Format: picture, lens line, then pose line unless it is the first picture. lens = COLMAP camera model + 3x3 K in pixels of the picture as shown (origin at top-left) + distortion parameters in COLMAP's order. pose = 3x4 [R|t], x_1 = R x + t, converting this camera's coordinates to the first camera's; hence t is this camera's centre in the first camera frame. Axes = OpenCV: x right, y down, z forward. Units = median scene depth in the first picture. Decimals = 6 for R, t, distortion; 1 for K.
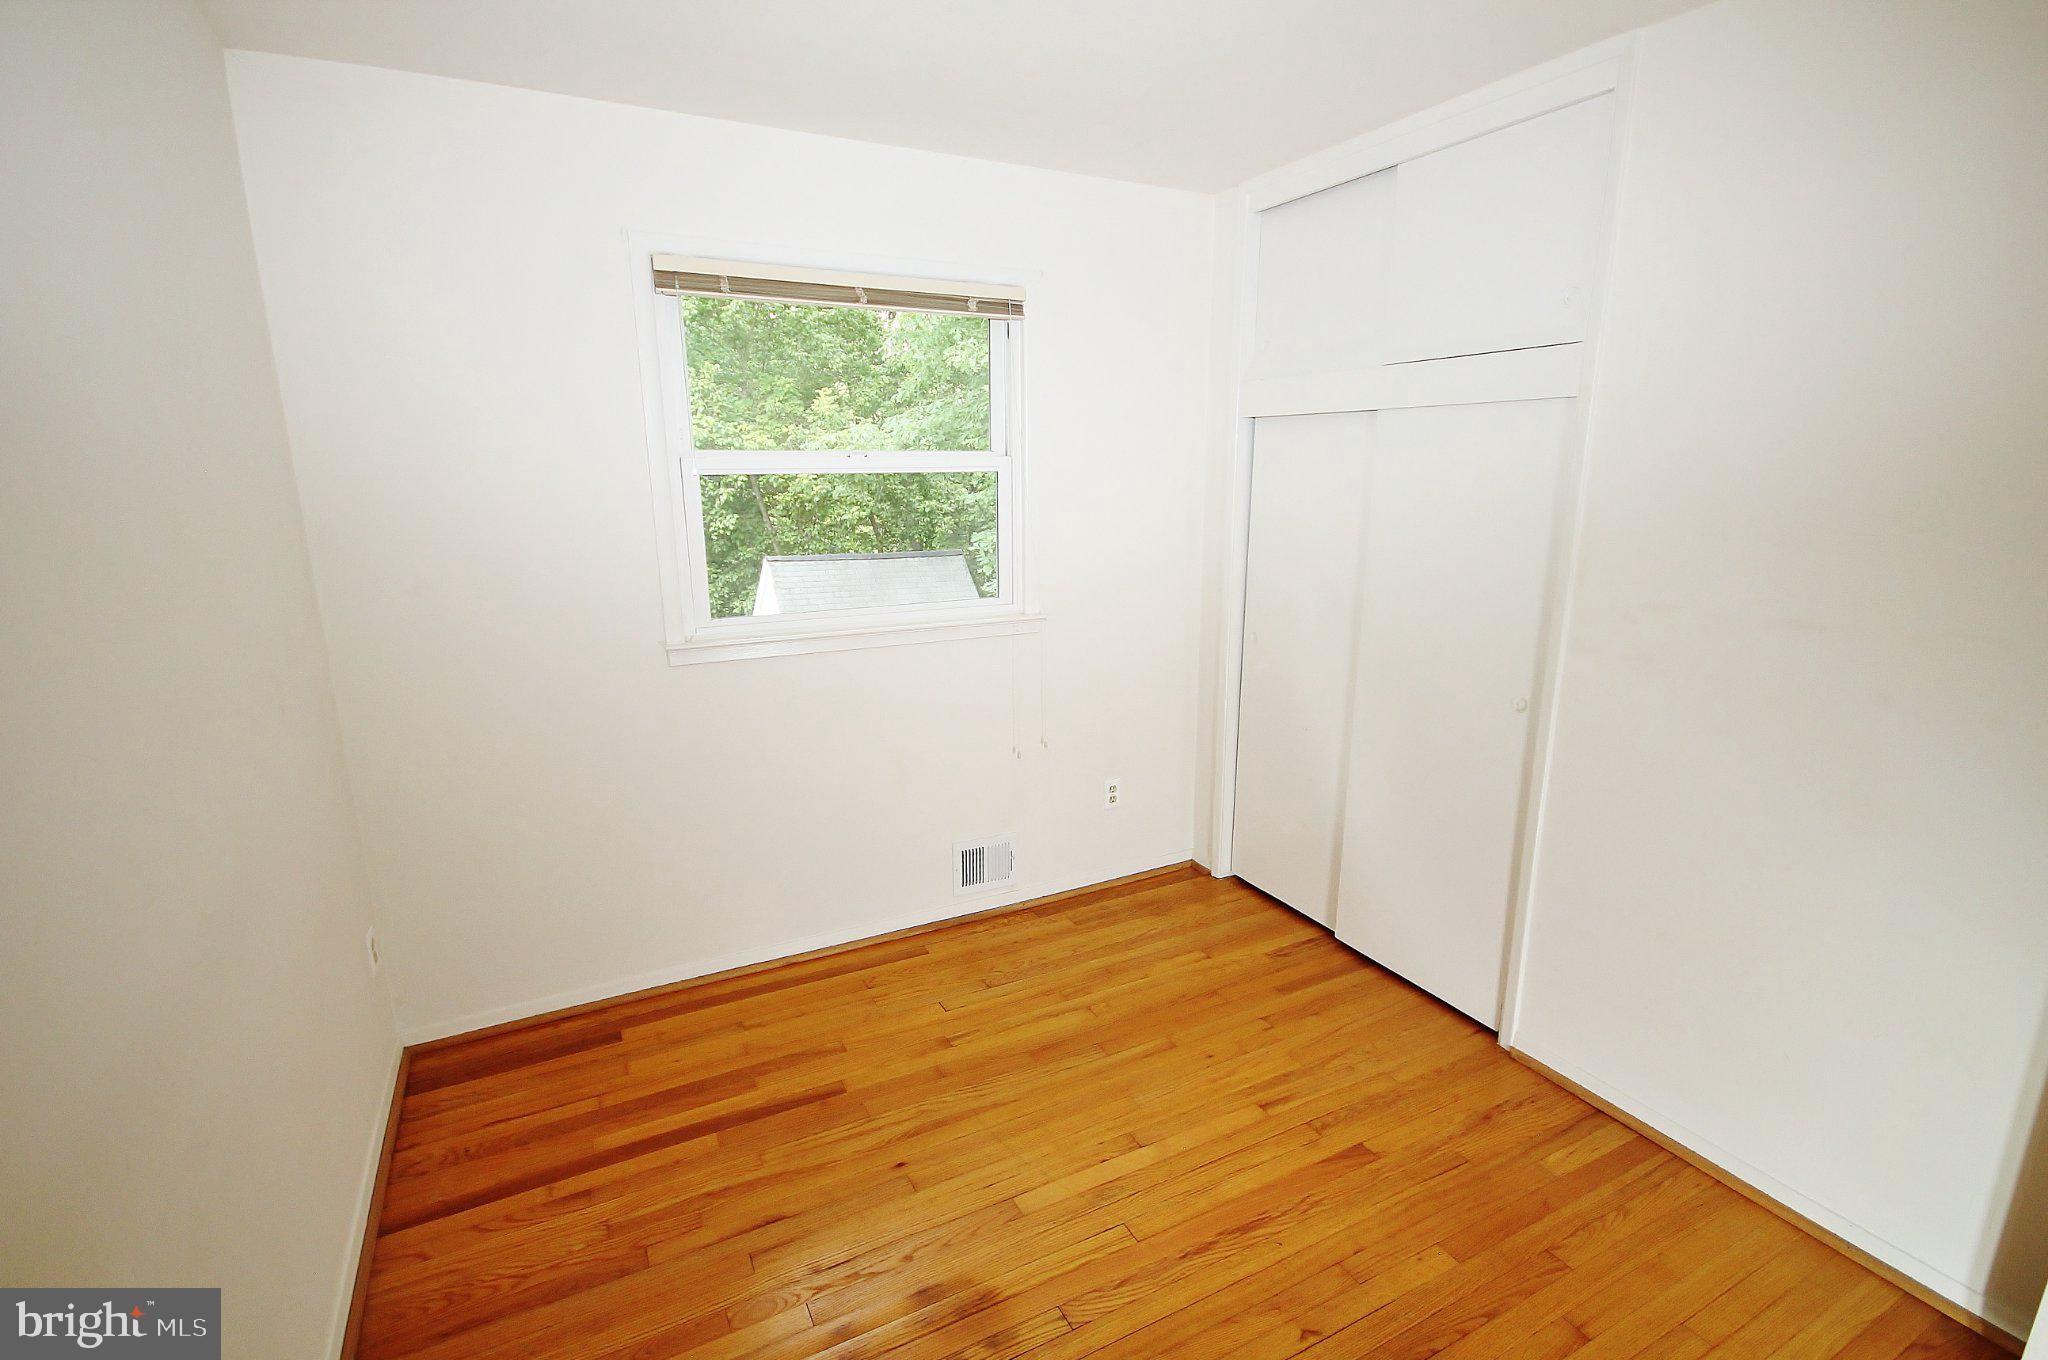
lens RADIAL K [[947.6, 0, 1021.4], [0, 947.6, 694.5], [0, 0, 1]] dist [0.009201, -0.008042]
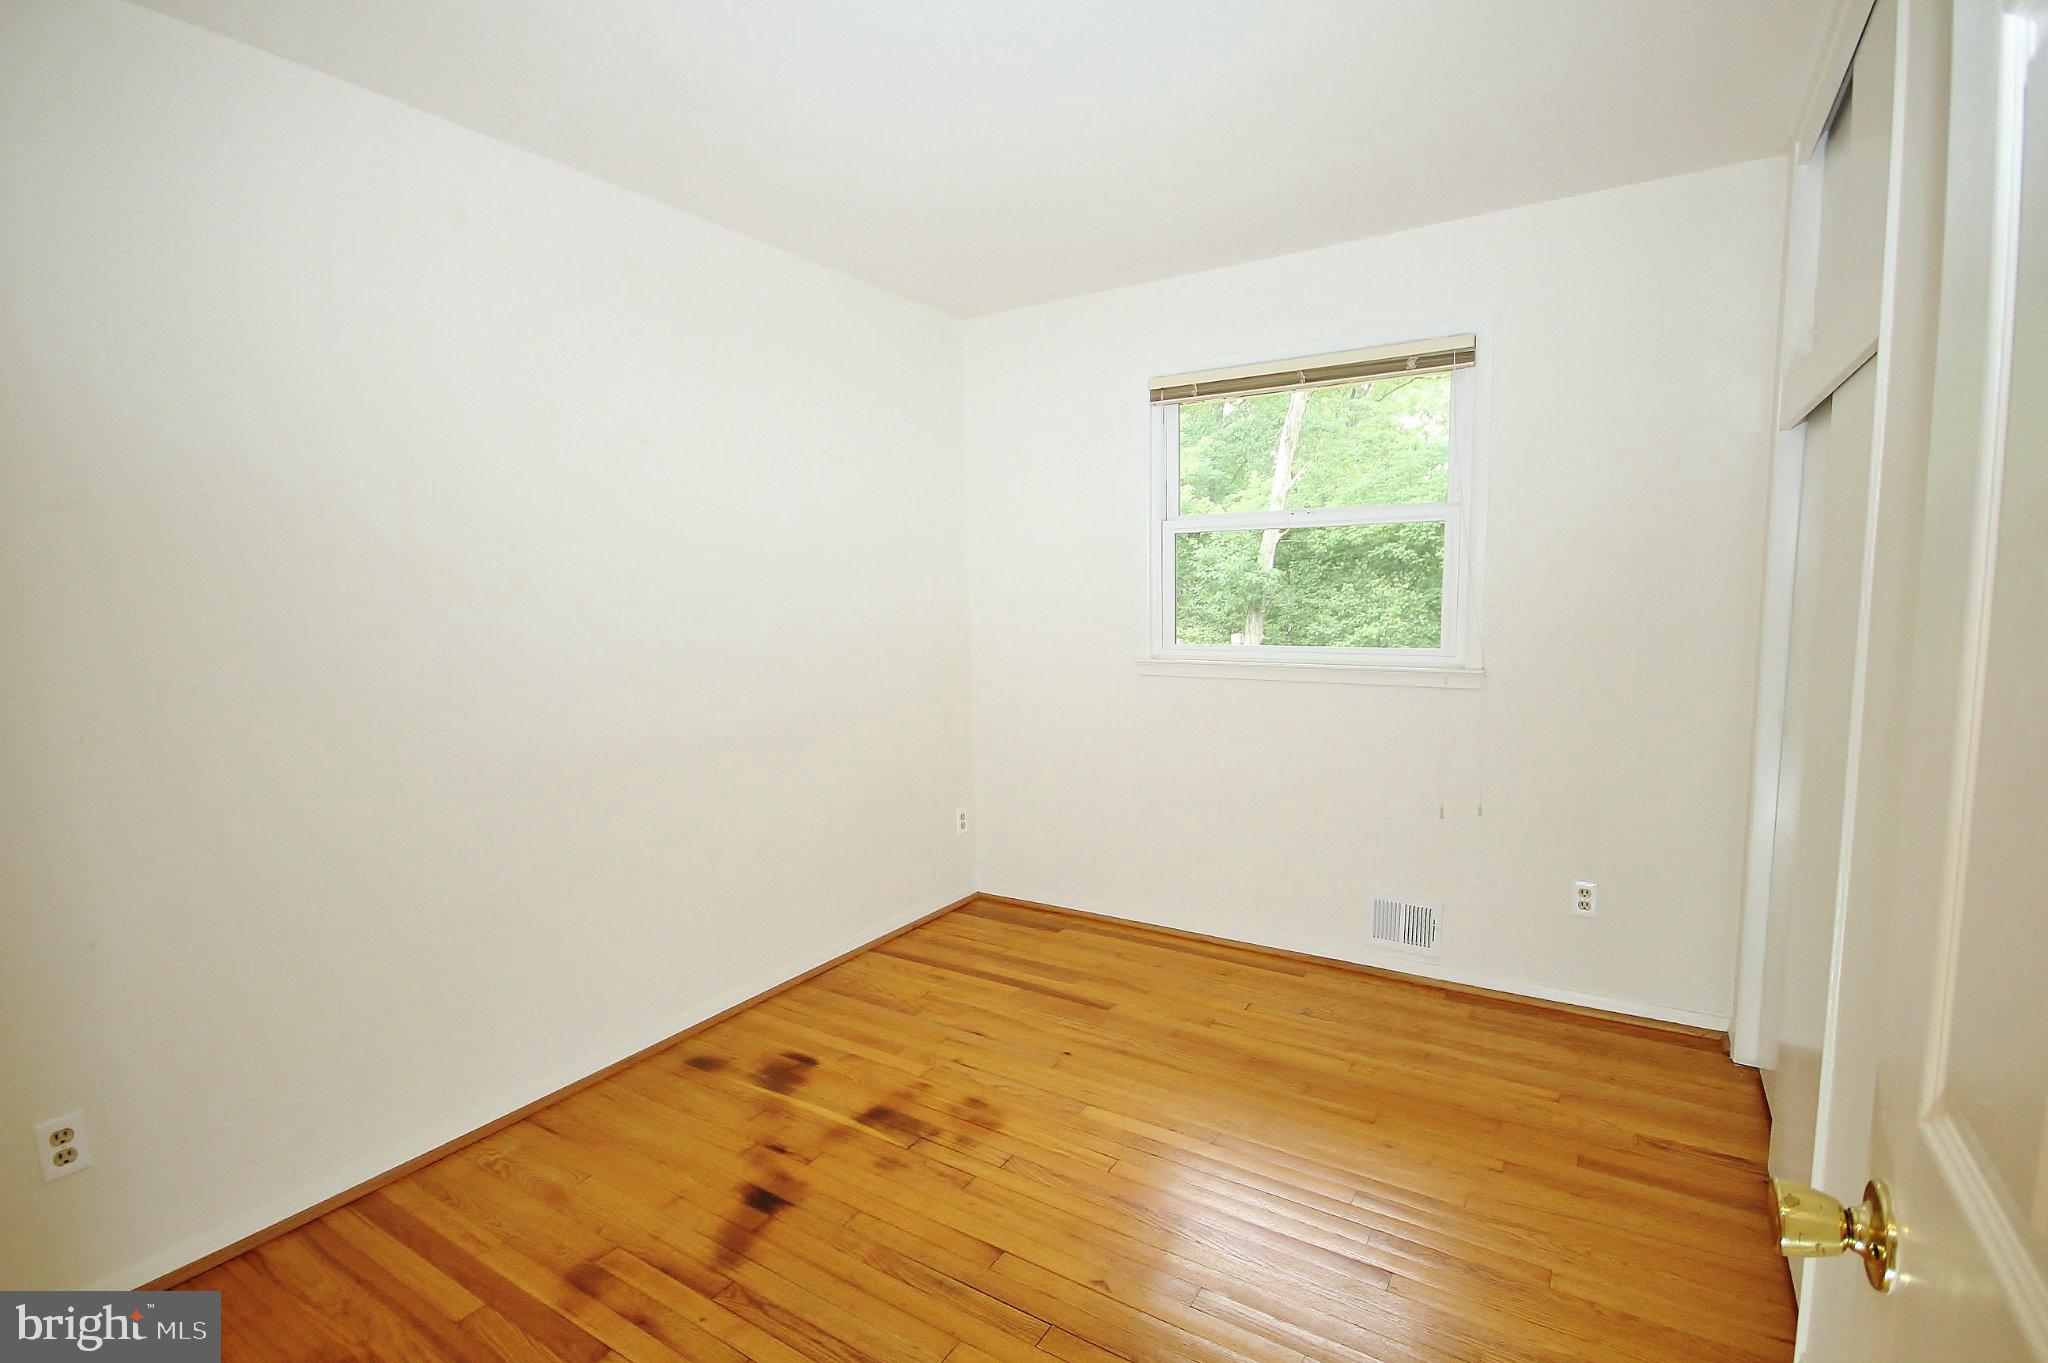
lens RADIAL K [[947.6, 0, 1021.4], [0, 947.6, 696.0], [0, 0, 1]] dist [0.009201, -0.008042]
pose [[0.509621, 0.101852, -0.854349, 0.707996], [-0.185249, 0.982669, 0.006648, 0.021408], [0.840220, 0.154879, 0.519656, 0.170131]]
